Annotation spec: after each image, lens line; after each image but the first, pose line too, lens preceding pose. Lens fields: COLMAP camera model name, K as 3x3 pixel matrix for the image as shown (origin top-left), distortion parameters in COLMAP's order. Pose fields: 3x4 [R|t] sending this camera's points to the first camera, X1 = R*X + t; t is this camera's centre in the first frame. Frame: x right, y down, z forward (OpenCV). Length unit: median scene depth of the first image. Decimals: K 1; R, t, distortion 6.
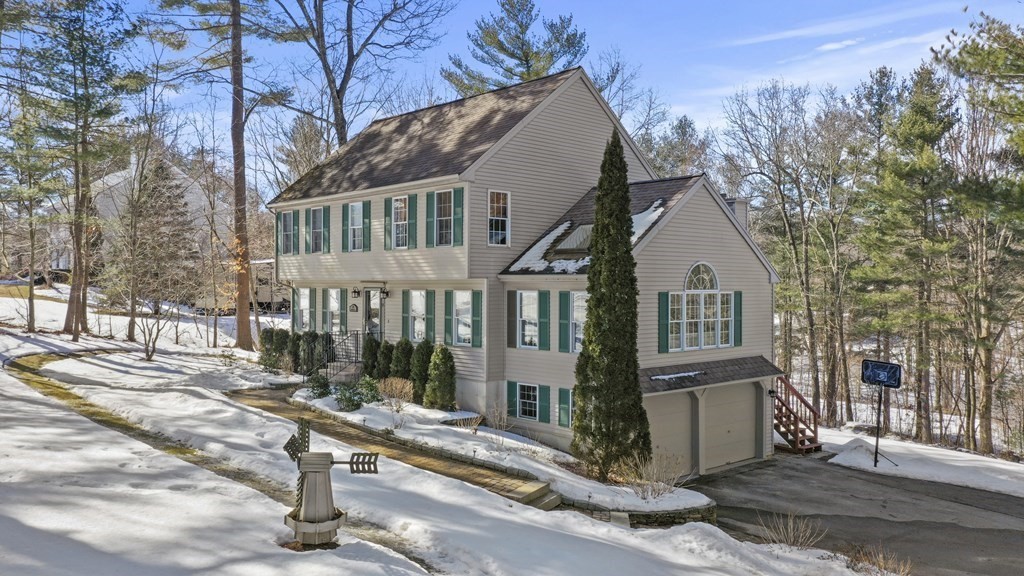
lens RADIAL K [[826.6, 0, 512.0], [0, 826.6, 288.0], [0, 0, 1]] dist [-0.007539, -0.001200]
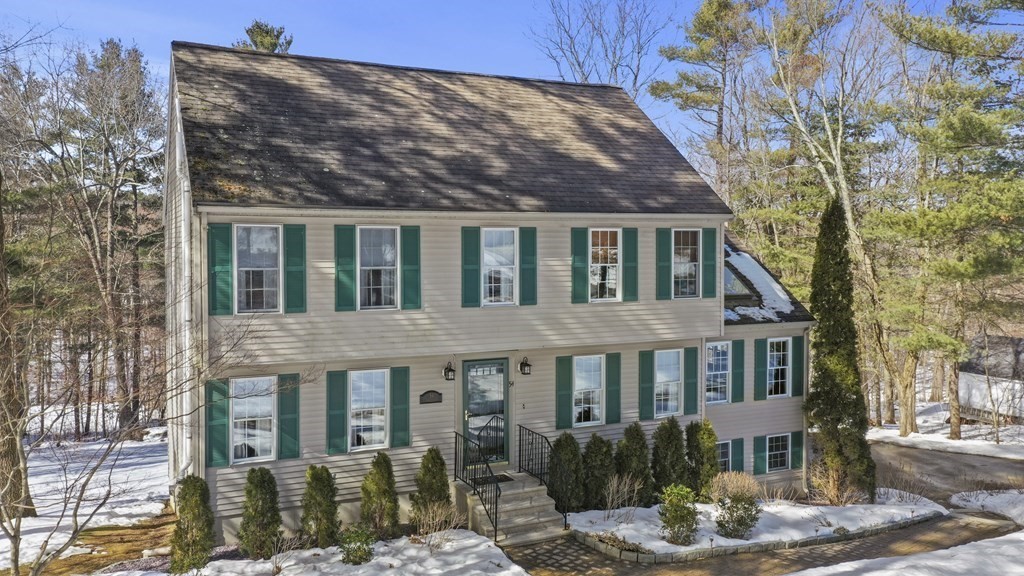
lens RADIAL K [[826.6, 0, 512.0], [0, 826.6, 288.0], [0, 0, 1]] dist [-0.007539, -0.001200]
pose [[0.279641, -0.061068, 0.958161, -0.776957], [0.003195, 0.998029, 0.062677, -0.096227], [-0.960099, -0.014466, 0.279285, 0.812067]]
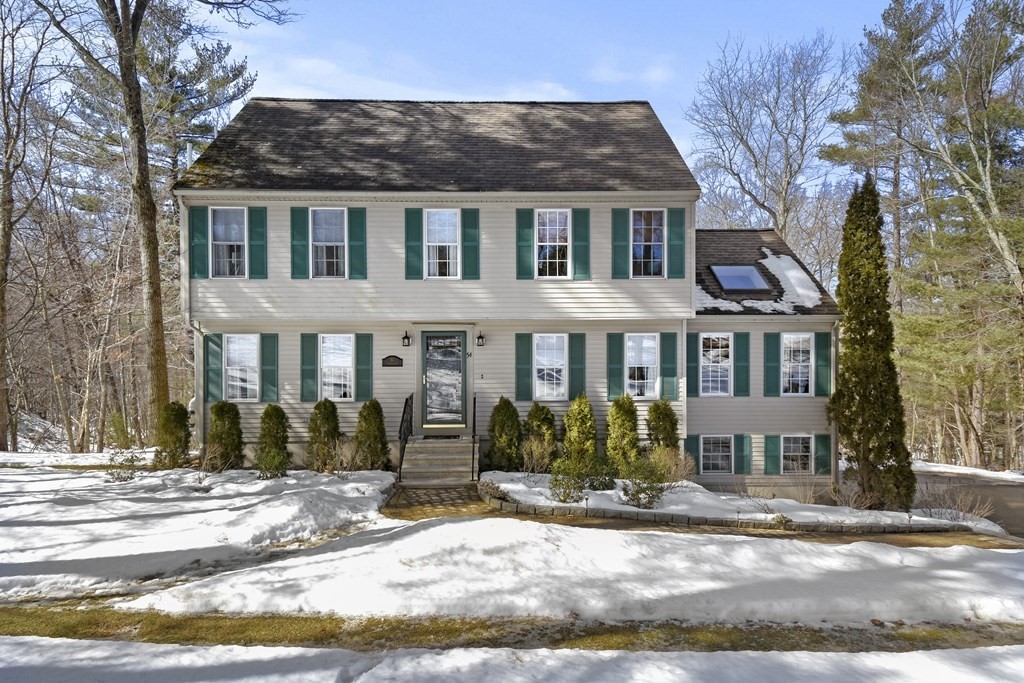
lens RADIAL K [[621.6, 0, 506.5], [0, 621.6, 337.5], [0, 0, 1]] dist [0.000965, -0.001778]
pose [[0.647909, -0.021588, 0.761412, -0.547661], [0.008440, 0.999740, 0.021163, -0.006301], [-0.761671, -0.007286, 0.647923, 0.617494]]
